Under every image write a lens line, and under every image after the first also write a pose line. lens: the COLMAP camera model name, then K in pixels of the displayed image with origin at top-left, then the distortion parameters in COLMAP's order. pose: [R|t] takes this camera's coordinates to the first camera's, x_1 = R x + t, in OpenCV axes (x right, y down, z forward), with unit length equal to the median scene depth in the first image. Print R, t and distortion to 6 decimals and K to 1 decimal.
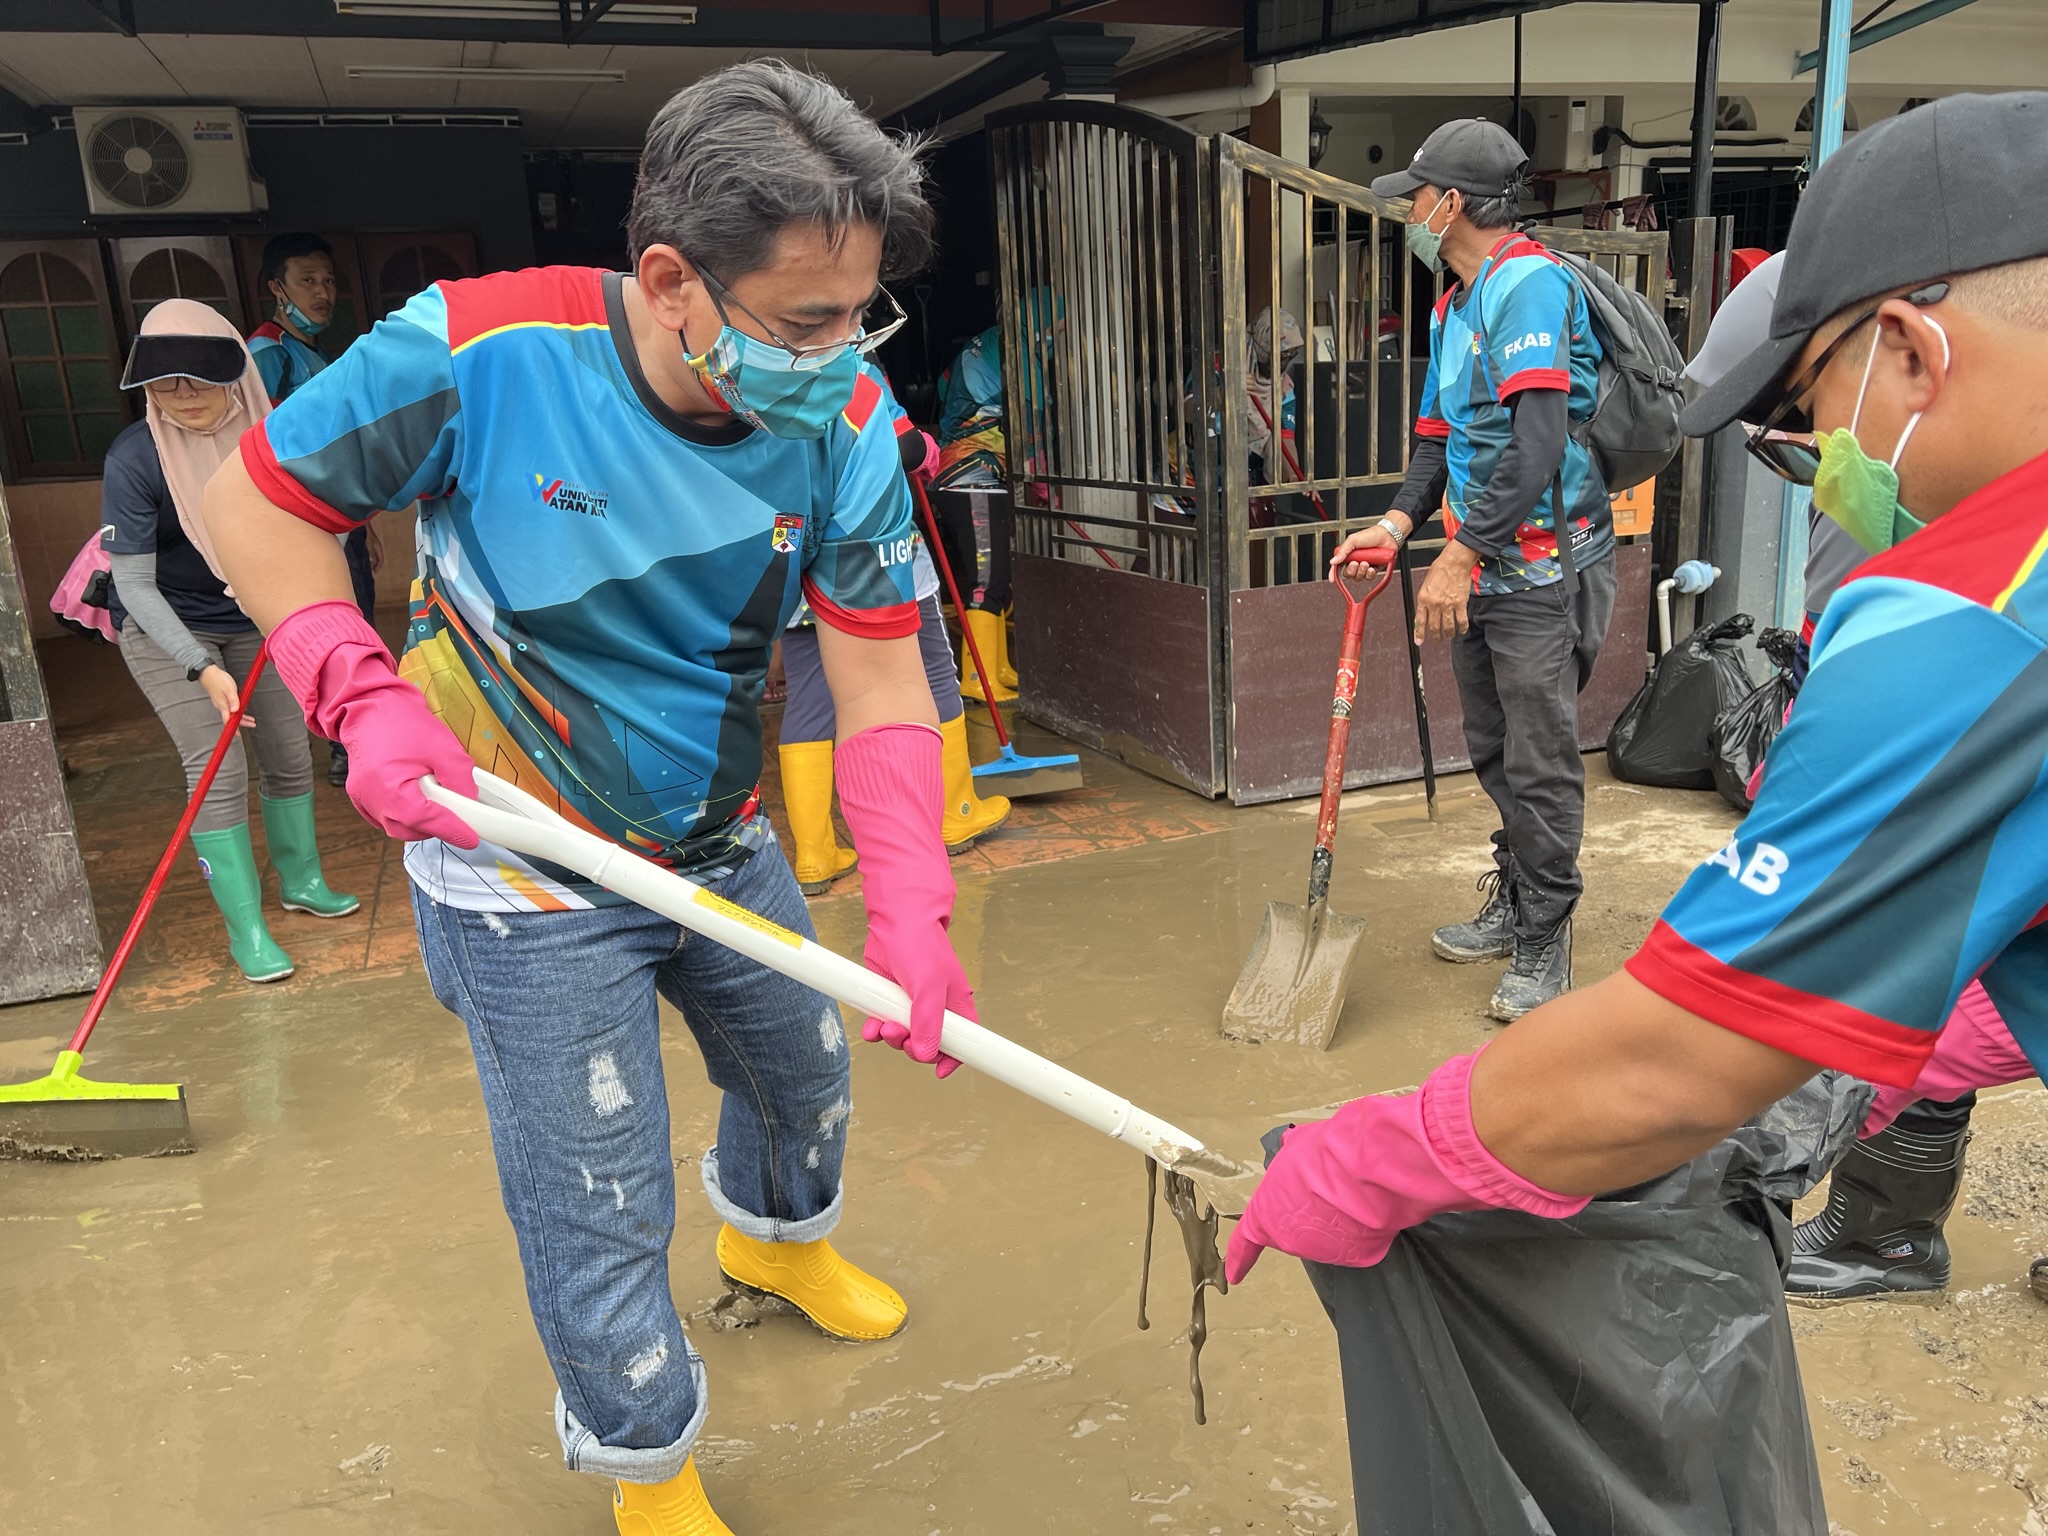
lens RADIAL K [[1545.0, 0, 1027.2], [0, 1545.0, 765.9], [0, 0, 1]] dist [0.023087, -0.019130]
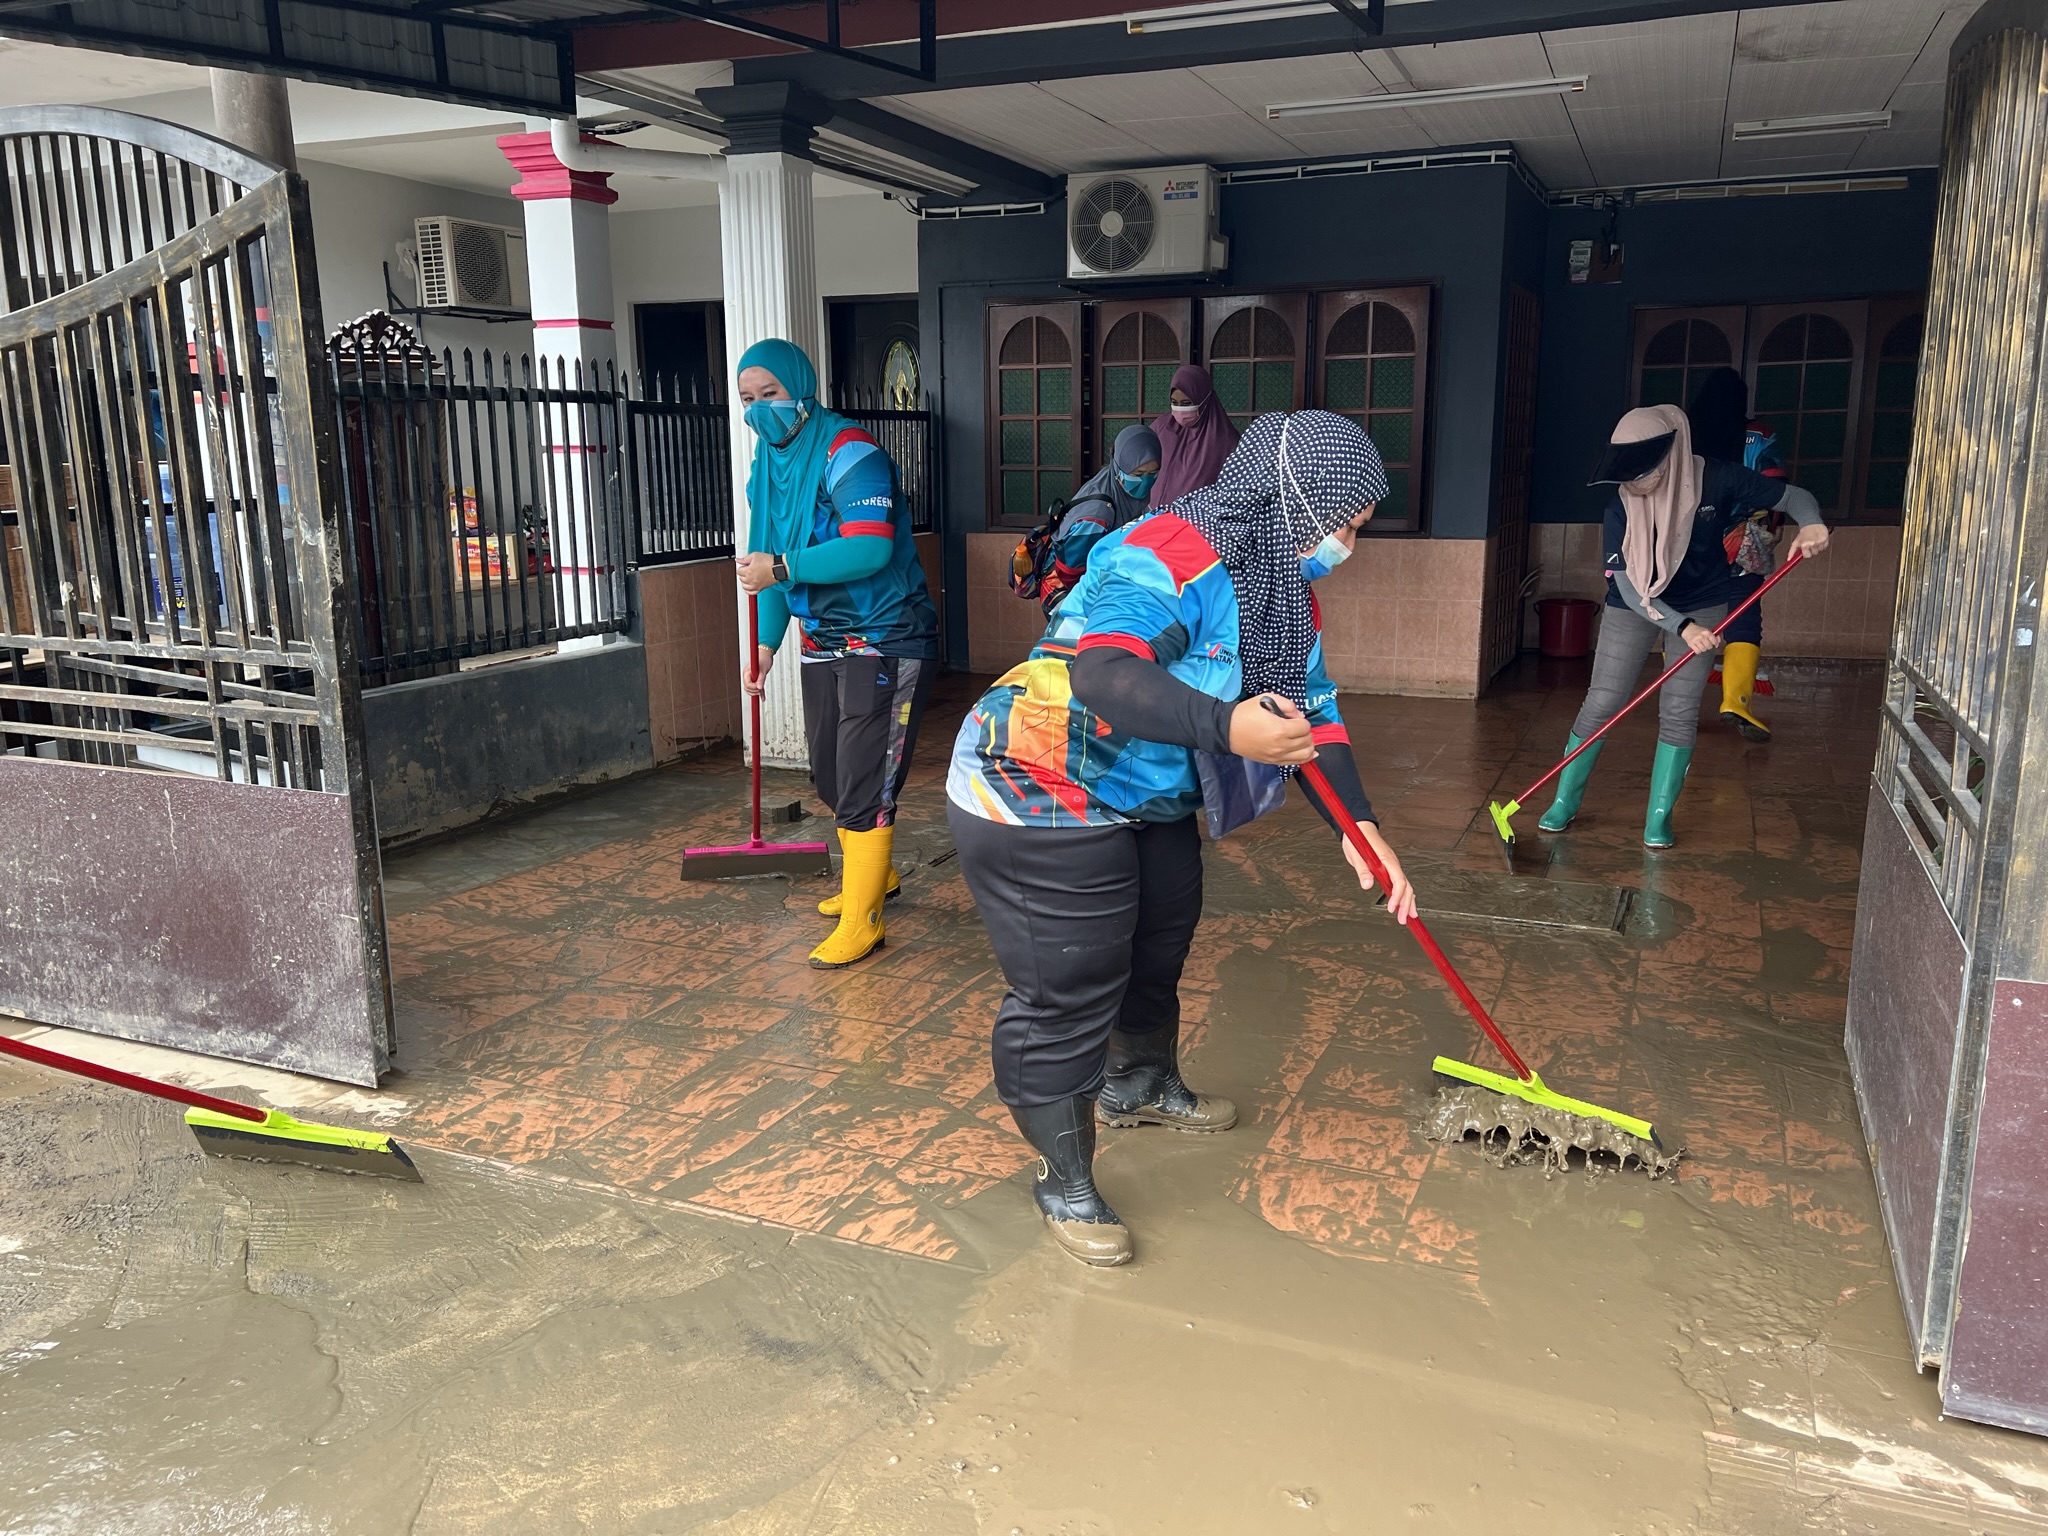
lens RADIAL K [[1545.0, 0, 1027.2], [0, 1545.0, 765.2], [0, 0, 1]] dist [0.023087, -0.019130]
pose [[0.721613, 0.182050, -0.667932, 0.122722], [-0.209096, 0.977060, 0.040404, -0.075162], [0.659965, 0.110505, 0.743125, 0.254830]]
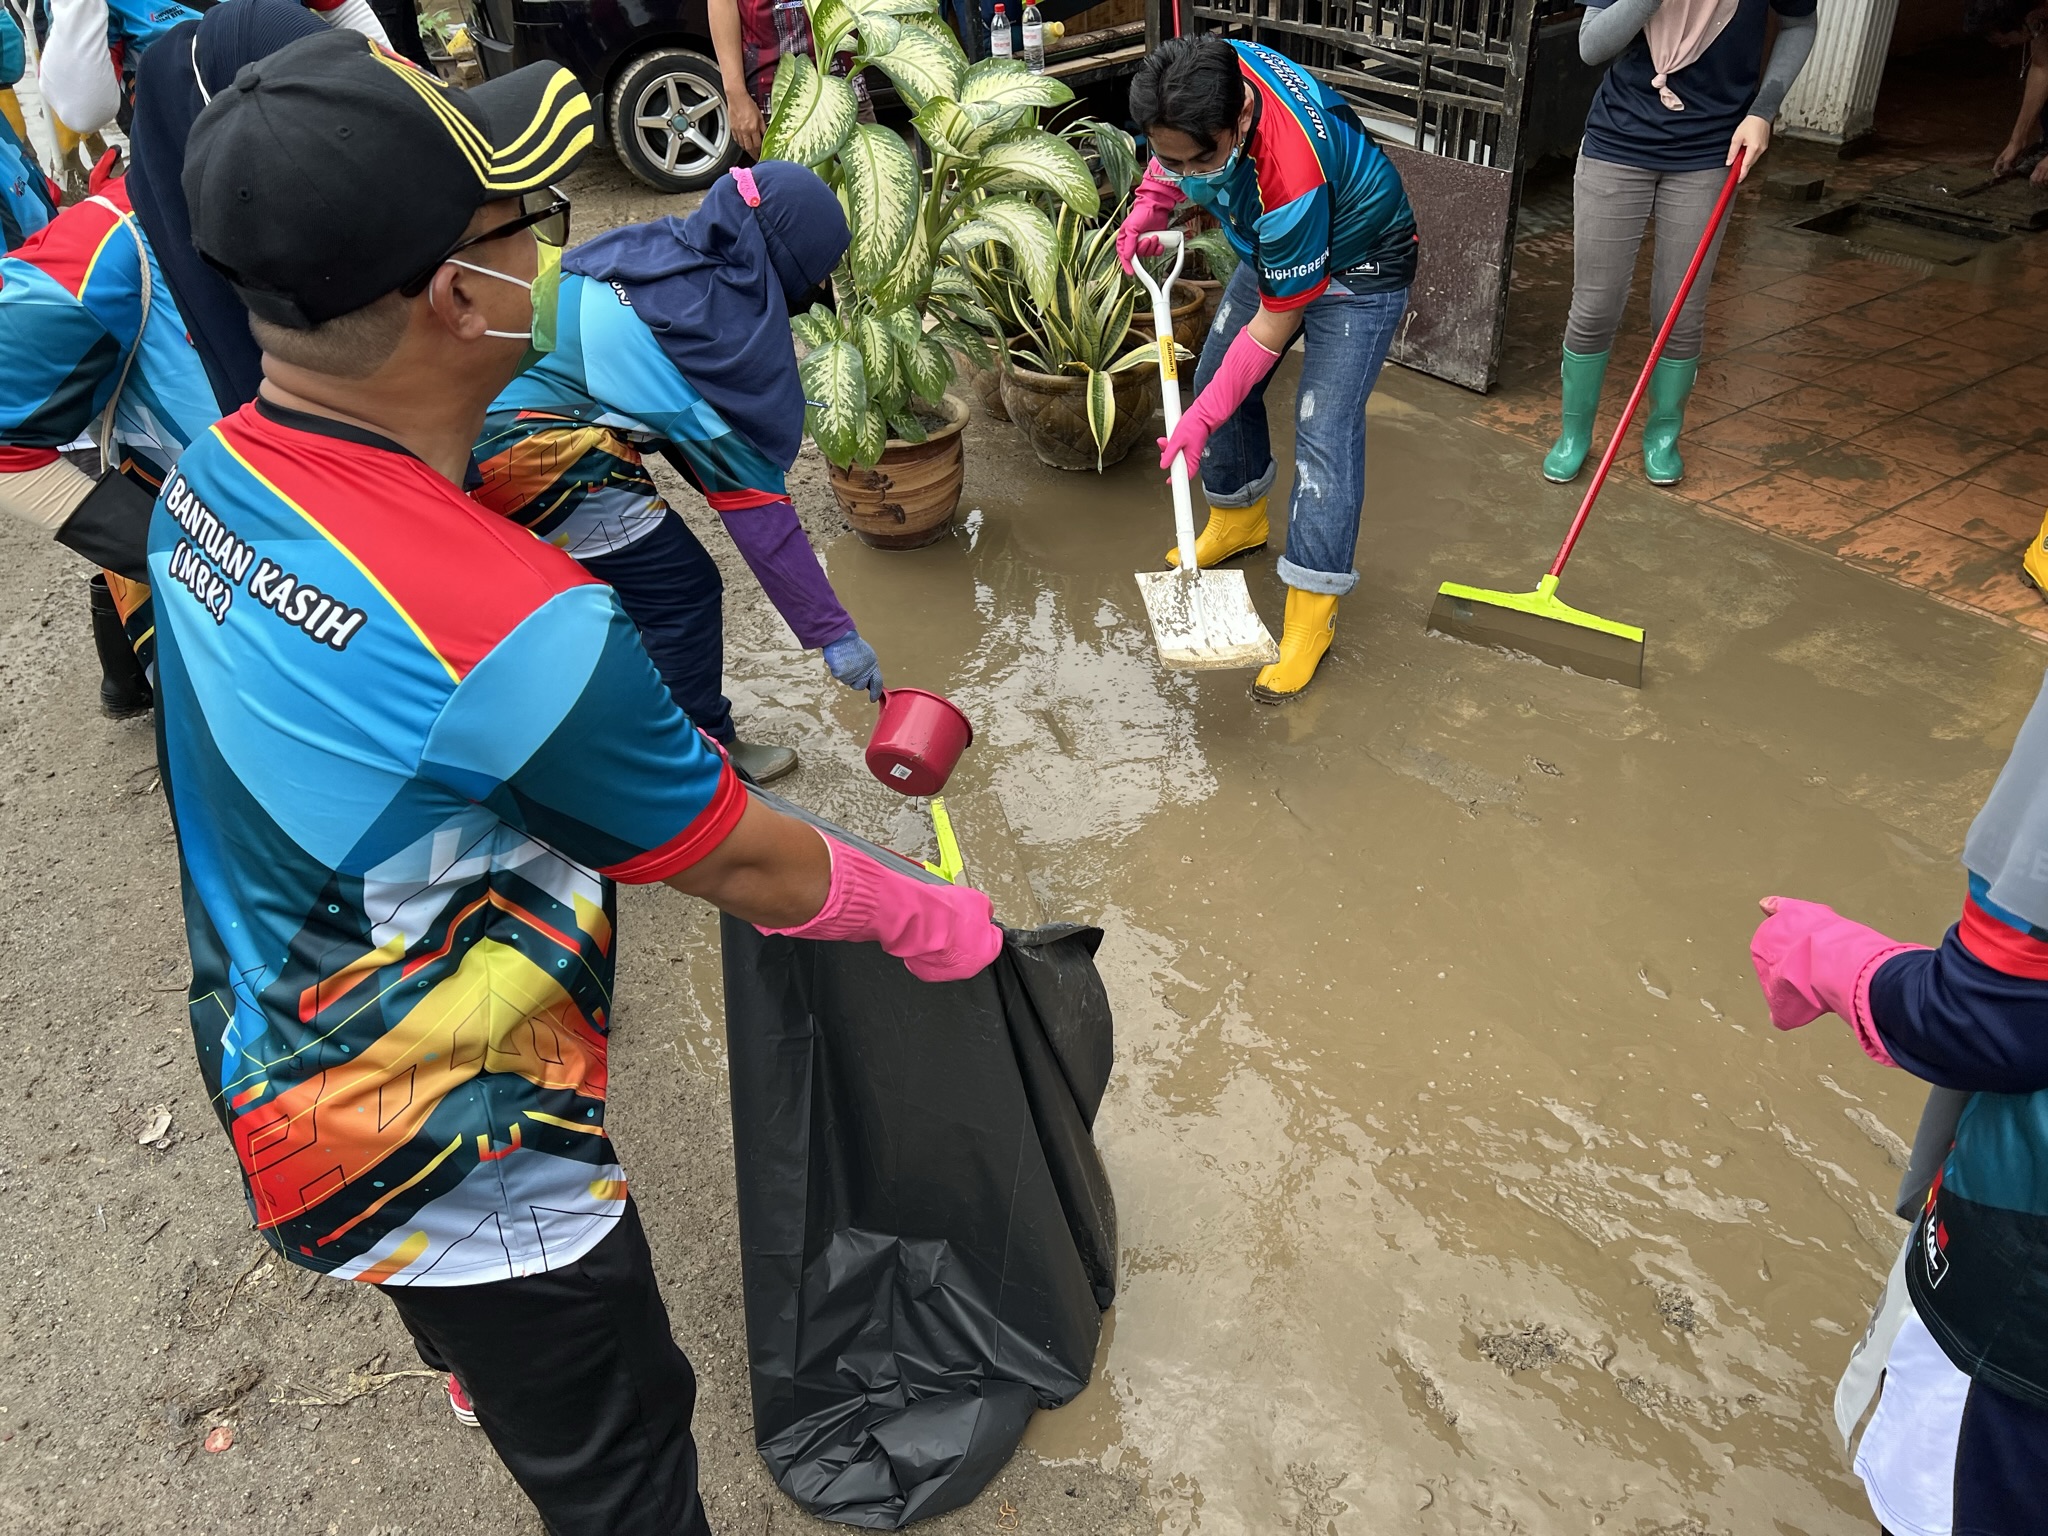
lens RADIAL K [[1545.0, 0, 1028.5], [0, 1545.0, 772.0], [0, 0, 1]] dist [0.023087, -0.019130]
pose [[0.254954, 0.583956, -0.770710, 0.230010], [-0.214284, 0.811353, 0.543864, -0.104011], [0.942911, 0.026491, 0.331990, 0.100174]]
